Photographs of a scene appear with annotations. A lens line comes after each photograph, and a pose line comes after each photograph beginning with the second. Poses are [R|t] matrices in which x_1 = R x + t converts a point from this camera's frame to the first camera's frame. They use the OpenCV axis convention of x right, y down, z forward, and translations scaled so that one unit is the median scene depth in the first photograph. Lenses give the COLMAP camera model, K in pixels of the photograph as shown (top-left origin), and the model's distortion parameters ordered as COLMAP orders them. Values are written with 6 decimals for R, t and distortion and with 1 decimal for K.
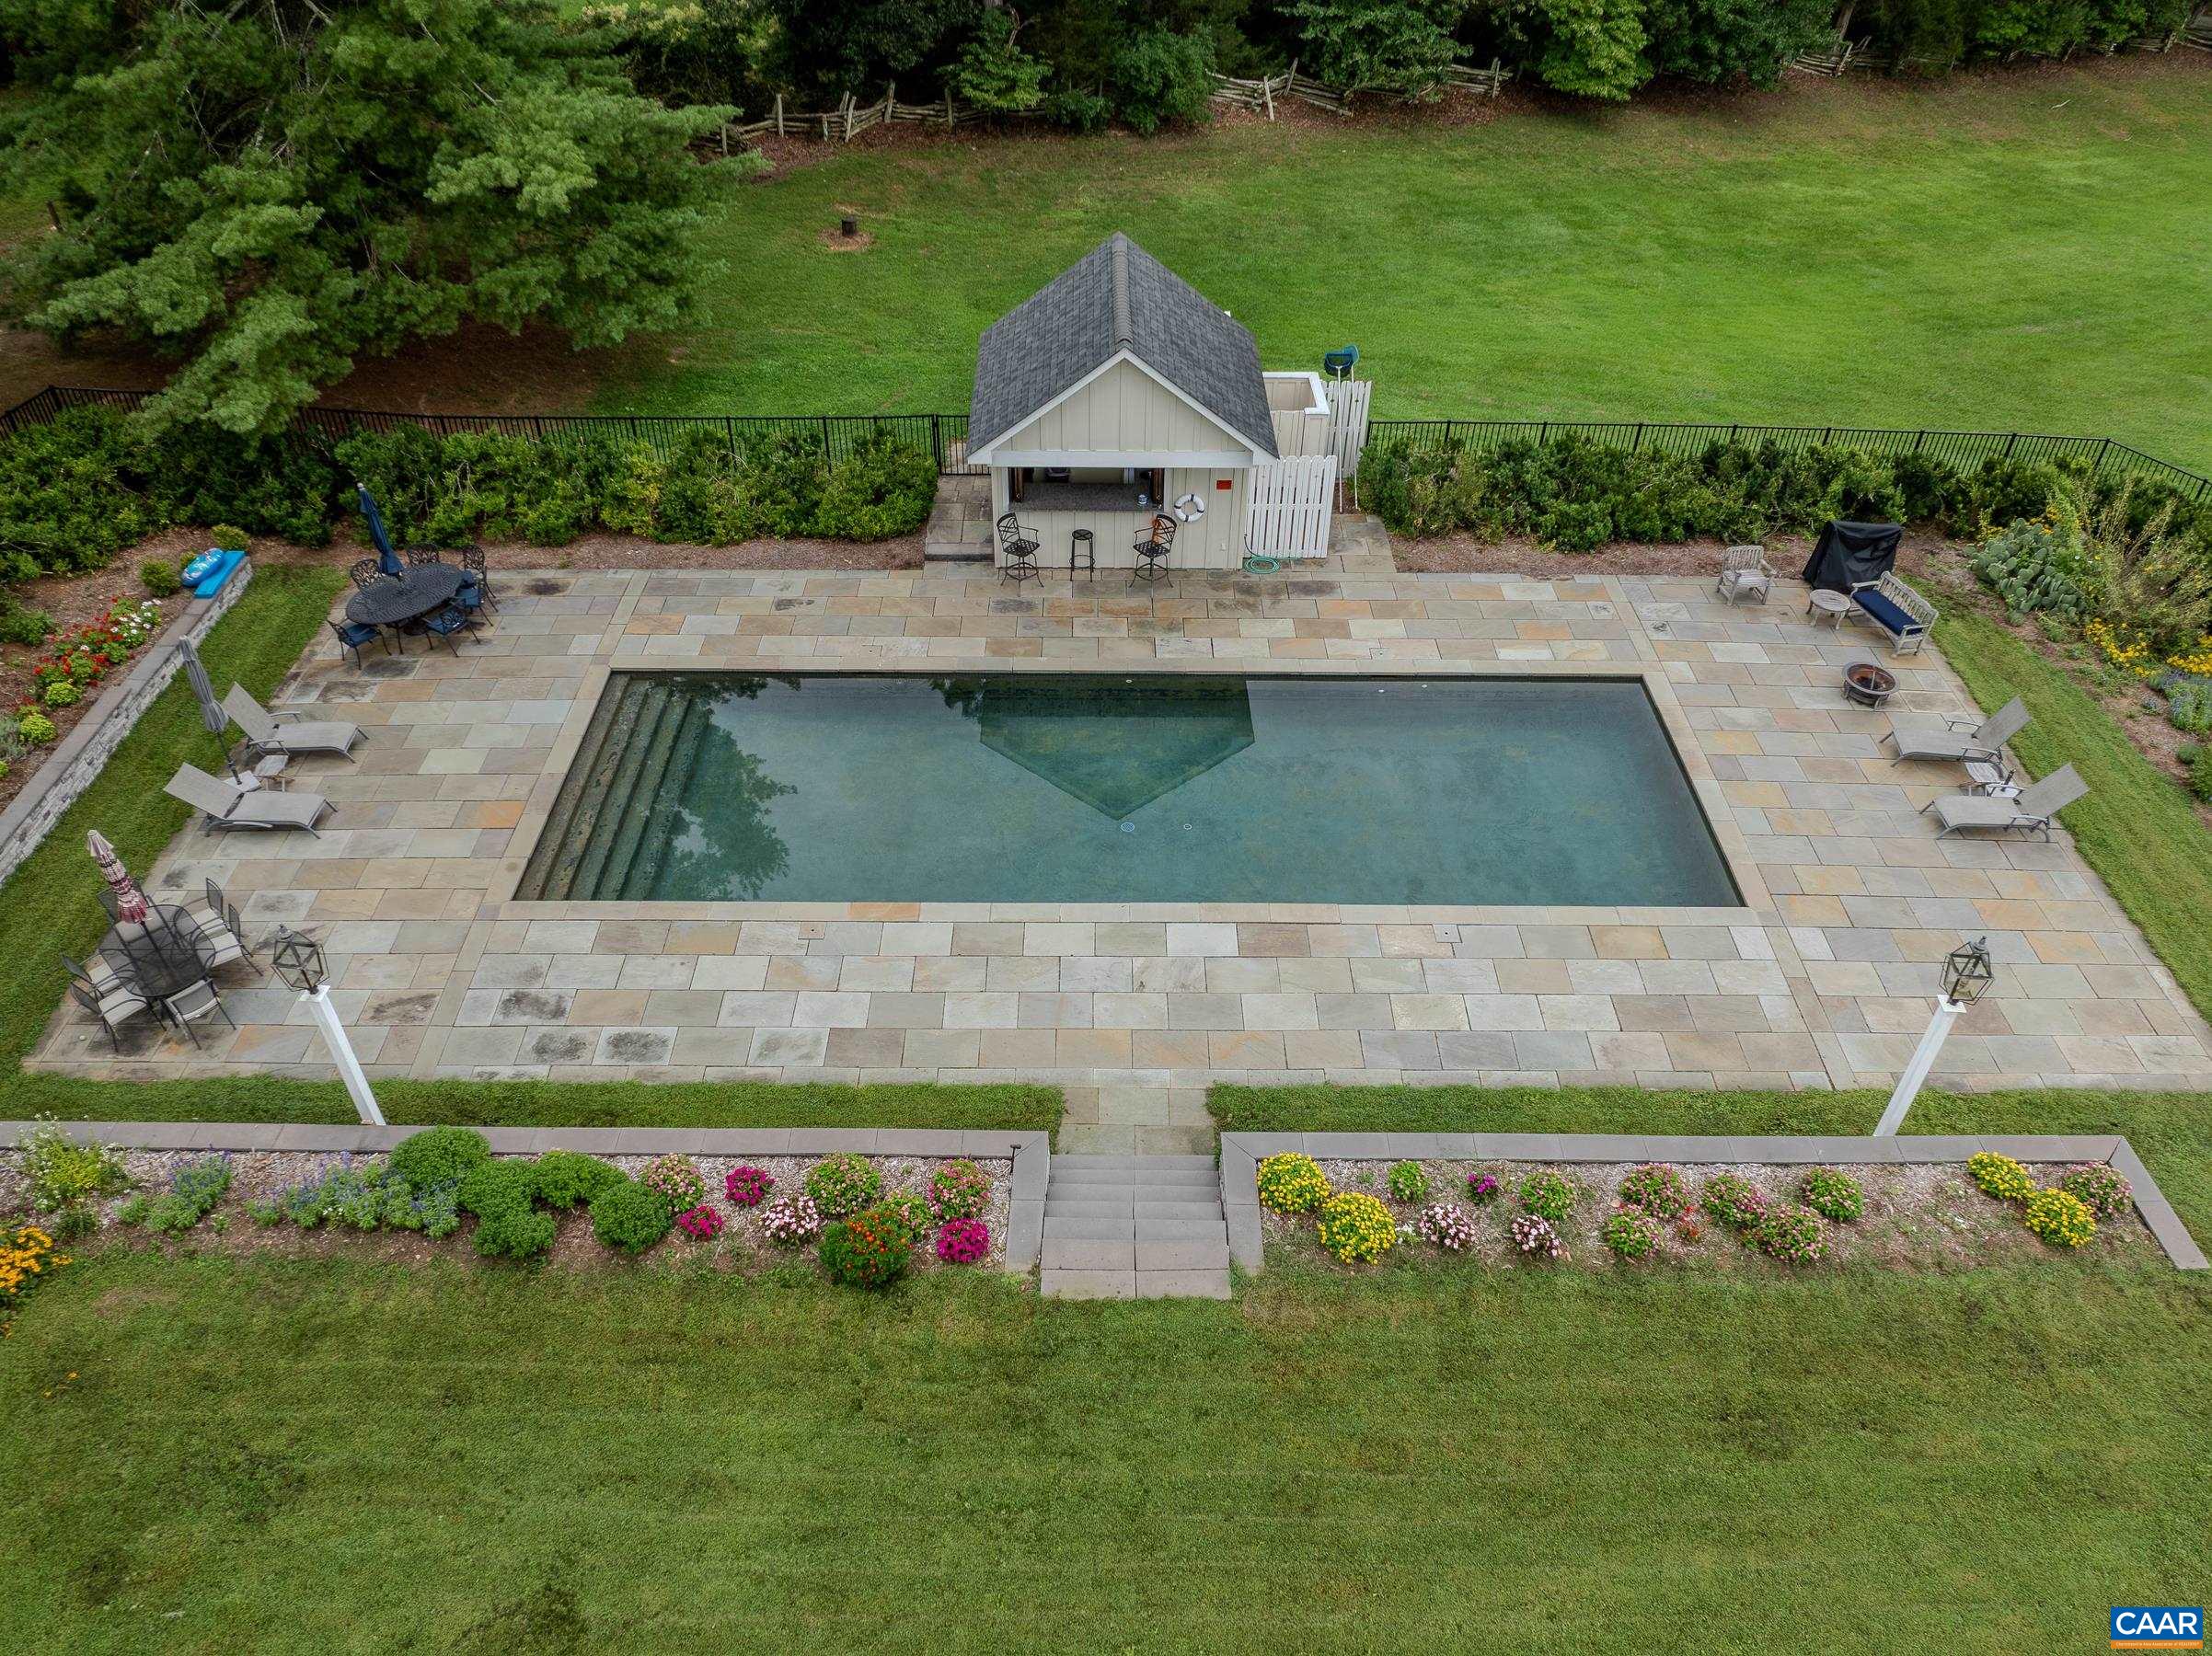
lens RADIAL K [[1540.5, 0, 1106.0], [0, 1540.5, 828.0], [0, 0, 1]] dist [-0.007529, -0.001877]
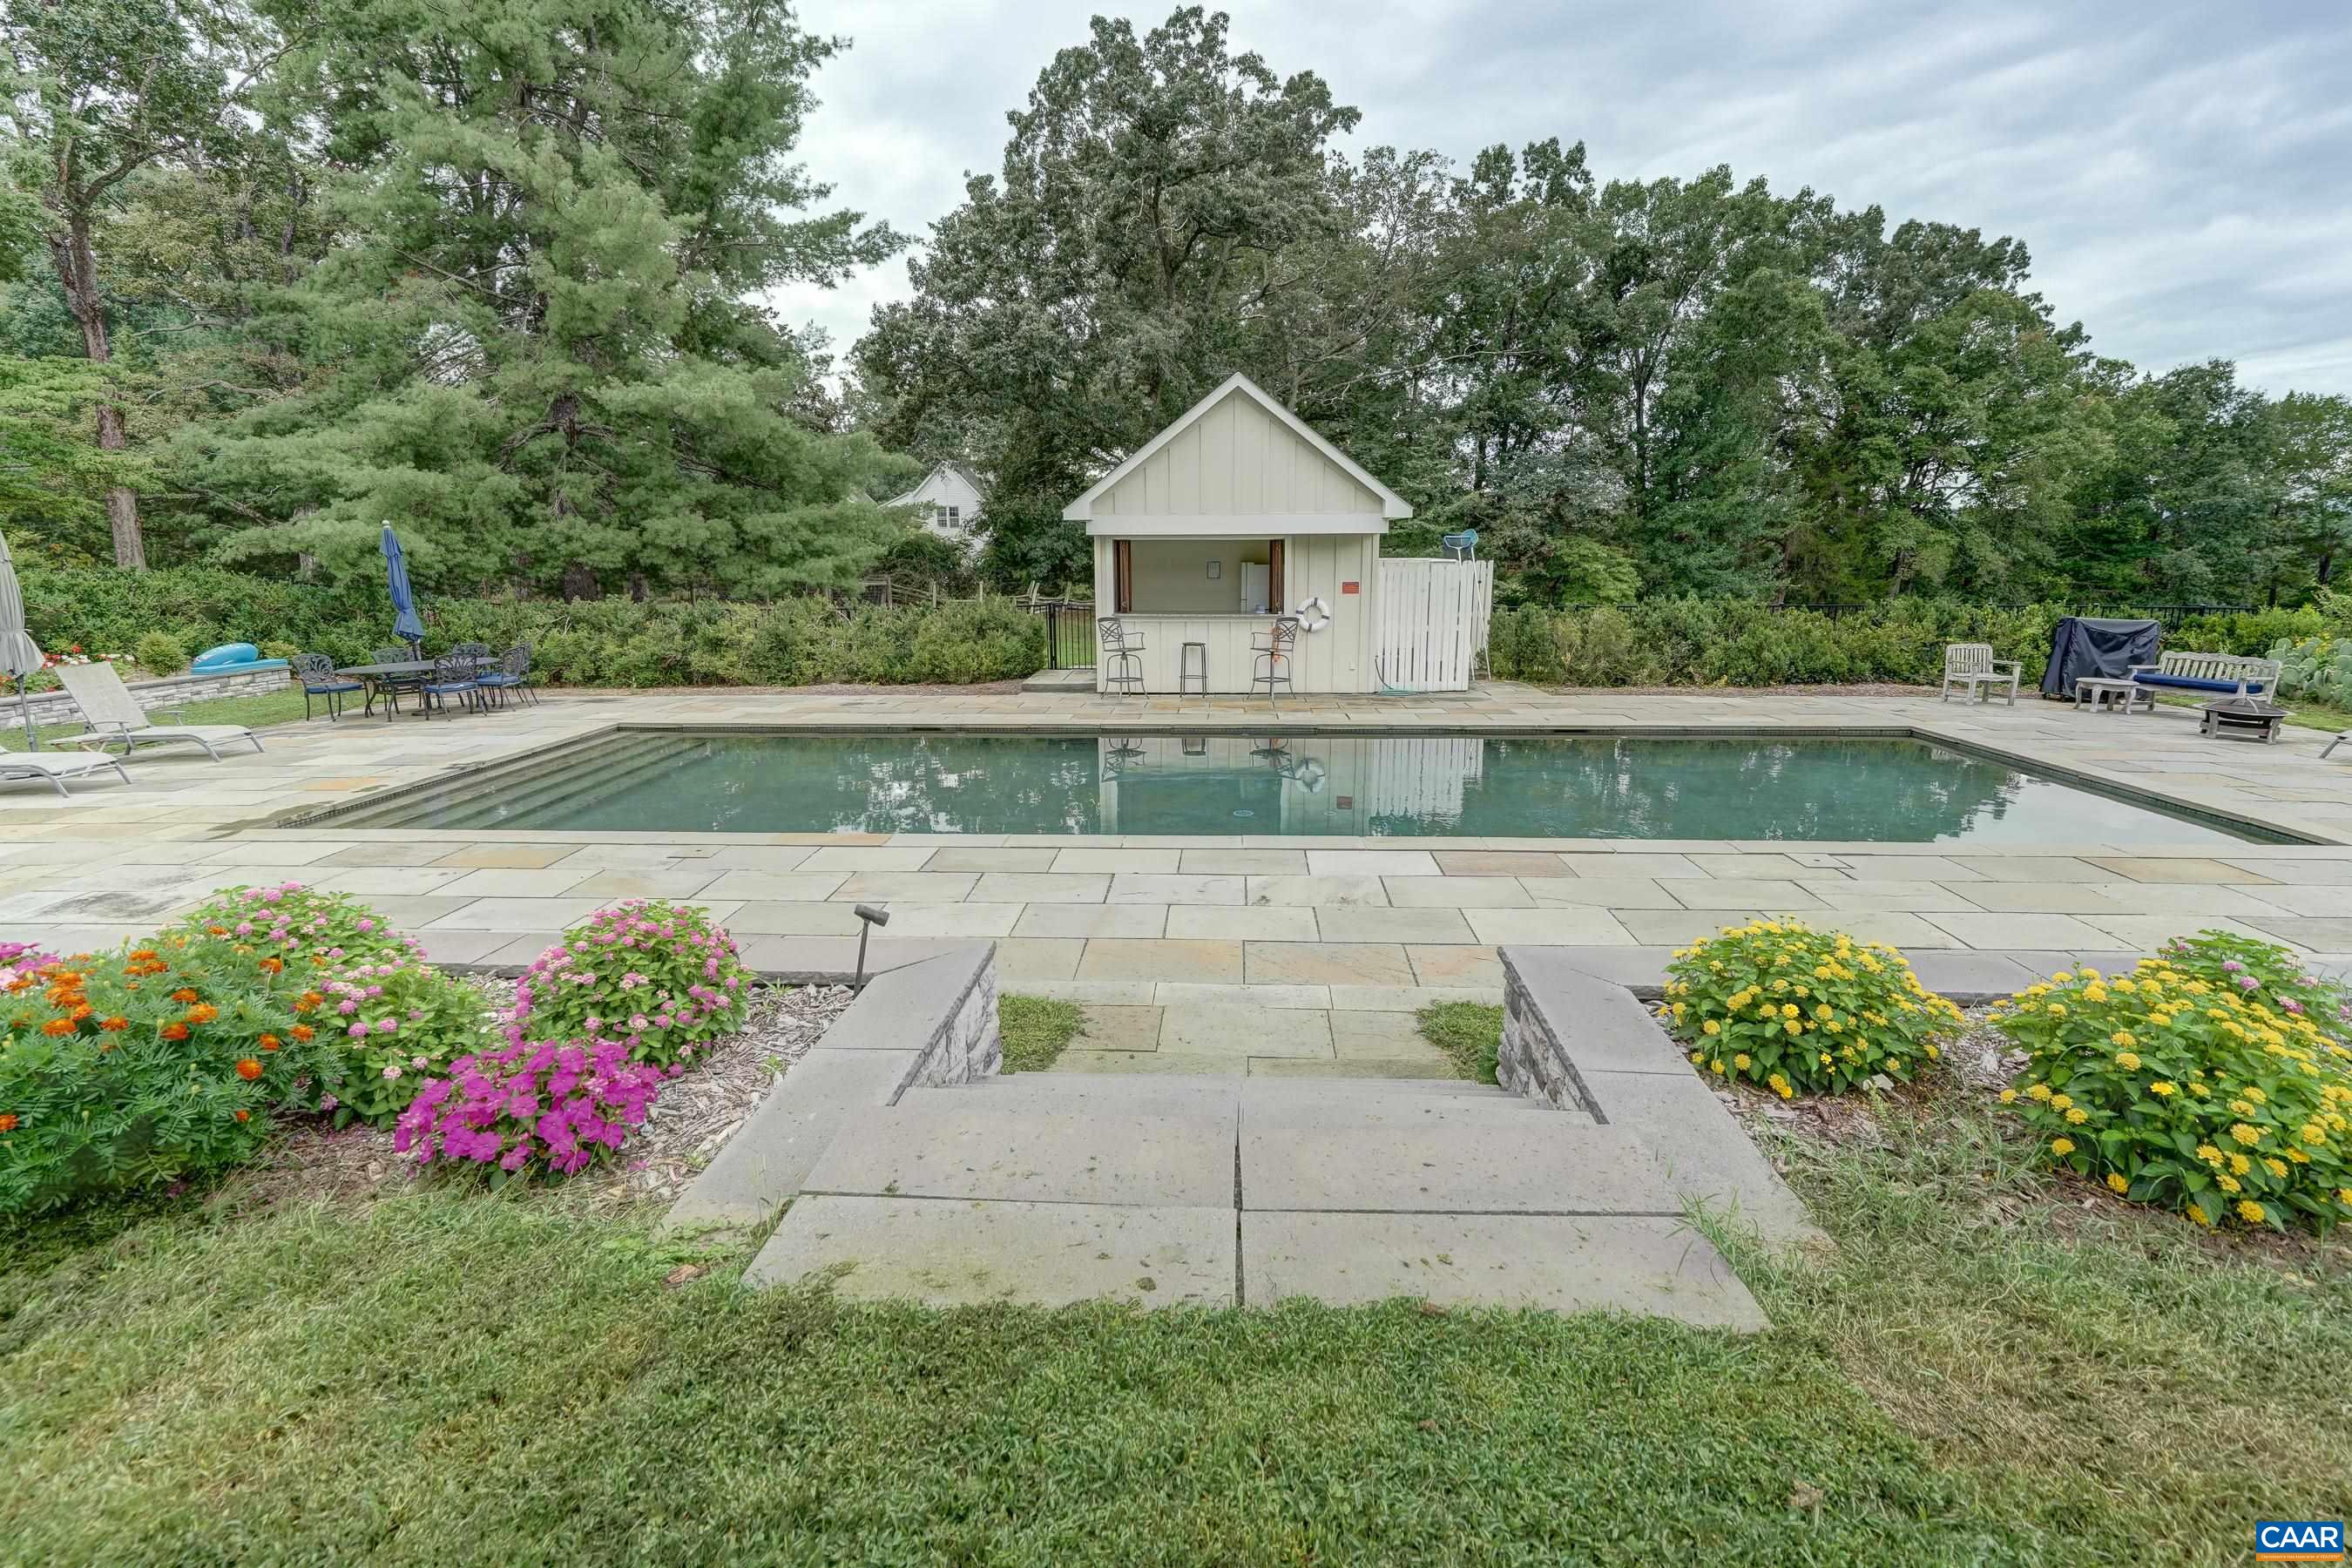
lens RADIAL K [[1093.8, 0, 1176.0], [0, 1093.8, 784.0], [0, 0, 1]] dist [-0.000801, -0.000112]
pose [[0.998378, -0.000867, -0.056928, 0.011117], [-0.024902, 0.892526, -0.450307, 0.176938], [0.051200, 0.450994, 0.891057, 0.491229]]
